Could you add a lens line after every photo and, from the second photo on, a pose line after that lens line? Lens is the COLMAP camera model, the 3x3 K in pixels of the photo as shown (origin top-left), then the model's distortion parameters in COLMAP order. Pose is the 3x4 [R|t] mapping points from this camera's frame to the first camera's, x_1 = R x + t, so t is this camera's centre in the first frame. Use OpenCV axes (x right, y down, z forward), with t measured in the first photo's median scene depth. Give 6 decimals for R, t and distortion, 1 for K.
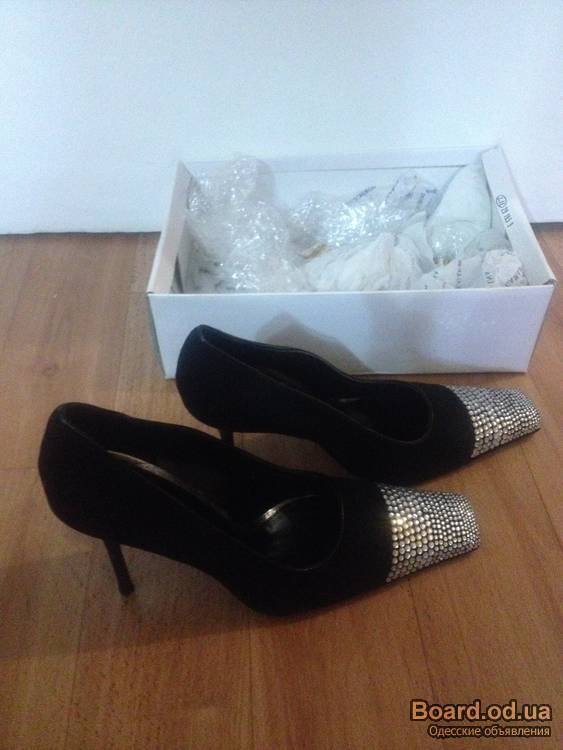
lens RADIAL K [[691.1, 0, 271.1], [0, 691.1, 374.5], [0, 0, 1]] dist [0.131385, -0.280177]
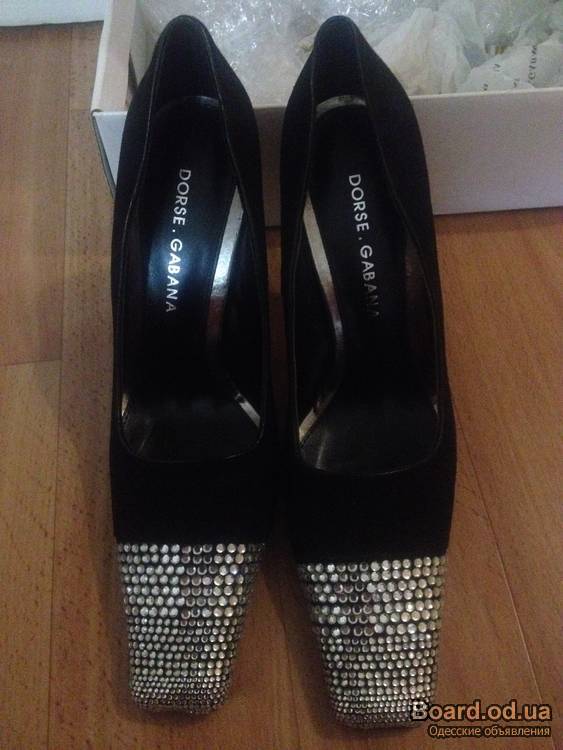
lens RADIAL K [[691.1, 0, 271.1], [0, 691.1, 374.5], [0, 0, 1]] dist [0.131385, -0.280177]
pose [[0.997573, -0.054878, 0.042864, -0.041617], [0.042715, 0.968399, 0.245723, -0.024192], [-0.054994, -0.243295, 0.968392, 0.229575]]
